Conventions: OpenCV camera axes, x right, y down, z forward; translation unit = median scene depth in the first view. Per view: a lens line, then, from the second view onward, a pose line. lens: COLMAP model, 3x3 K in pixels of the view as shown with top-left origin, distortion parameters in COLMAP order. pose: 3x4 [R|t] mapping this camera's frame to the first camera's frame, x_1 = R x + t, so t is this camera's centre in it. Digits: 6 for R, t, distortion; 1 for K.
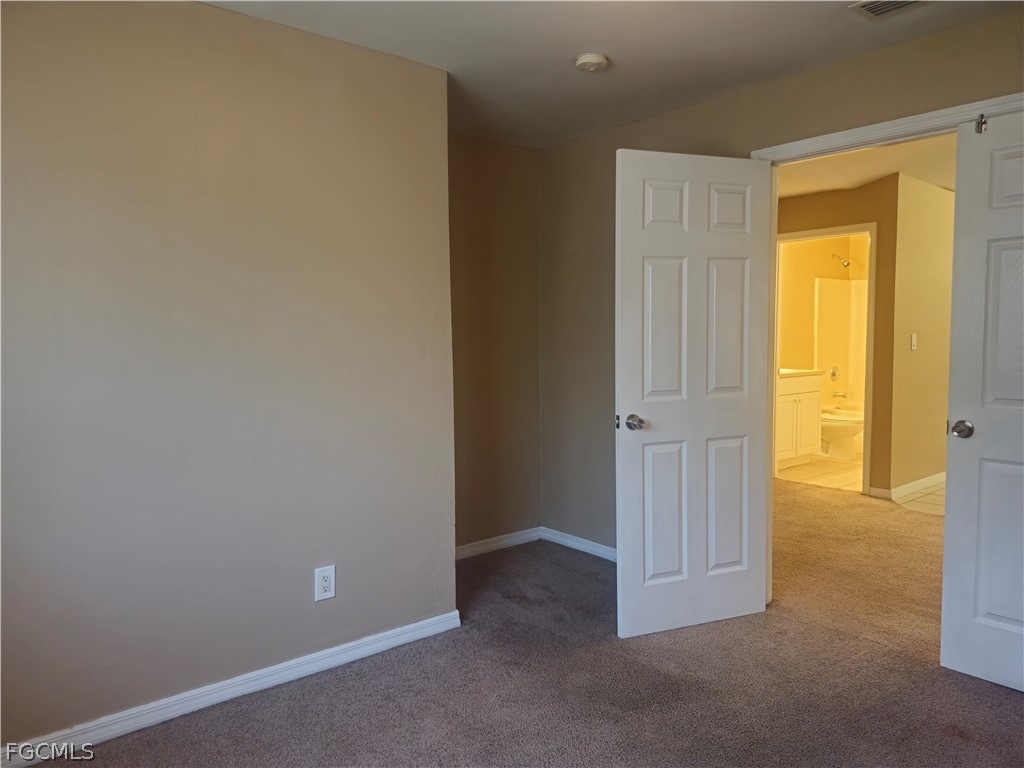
lens RADIAL K [[714.2, 0, 512.0], [0, 714.2, 384.0], [0, 0, 1]] dist [0.048570, -0.029696]
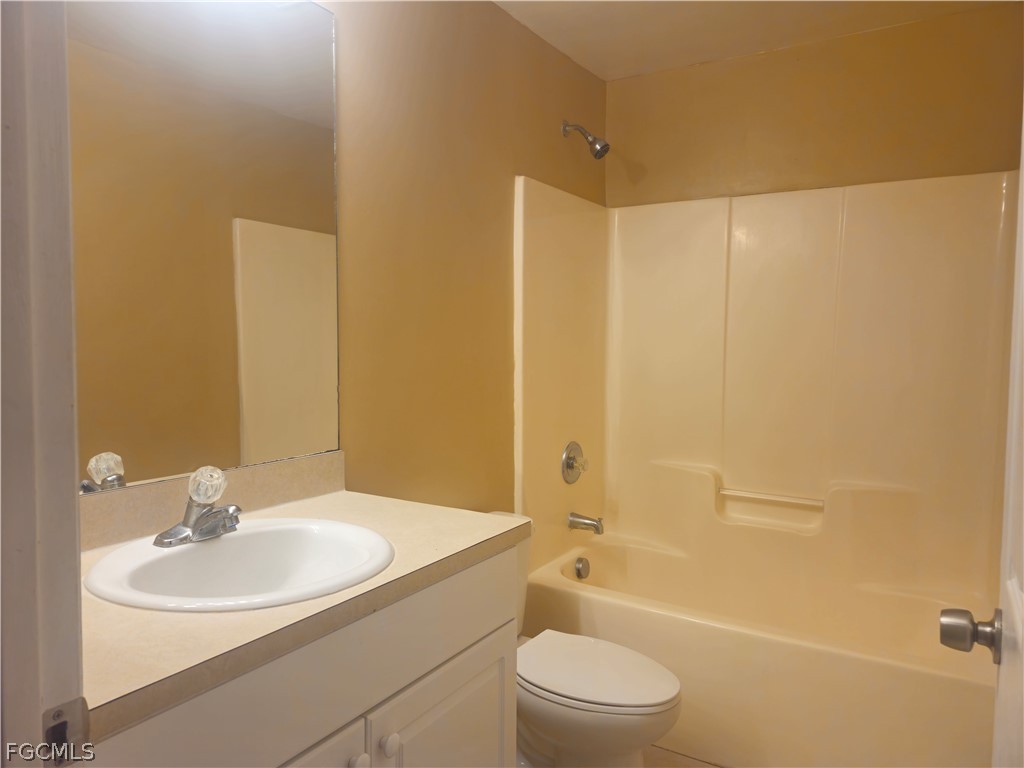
lens RADIAL K [[714.2, 0, 512.0], [0, 714.2, 384.0], [0, 0, 1]] dist [0.048570, -0.029696]
pose [[0.946207, -0.001578, 0.323558, 0.306432], [0.004897, 0.999943, -0.009445, -0.050598], [-0.323524, 0.010521, 0.946161, 0.676700]]
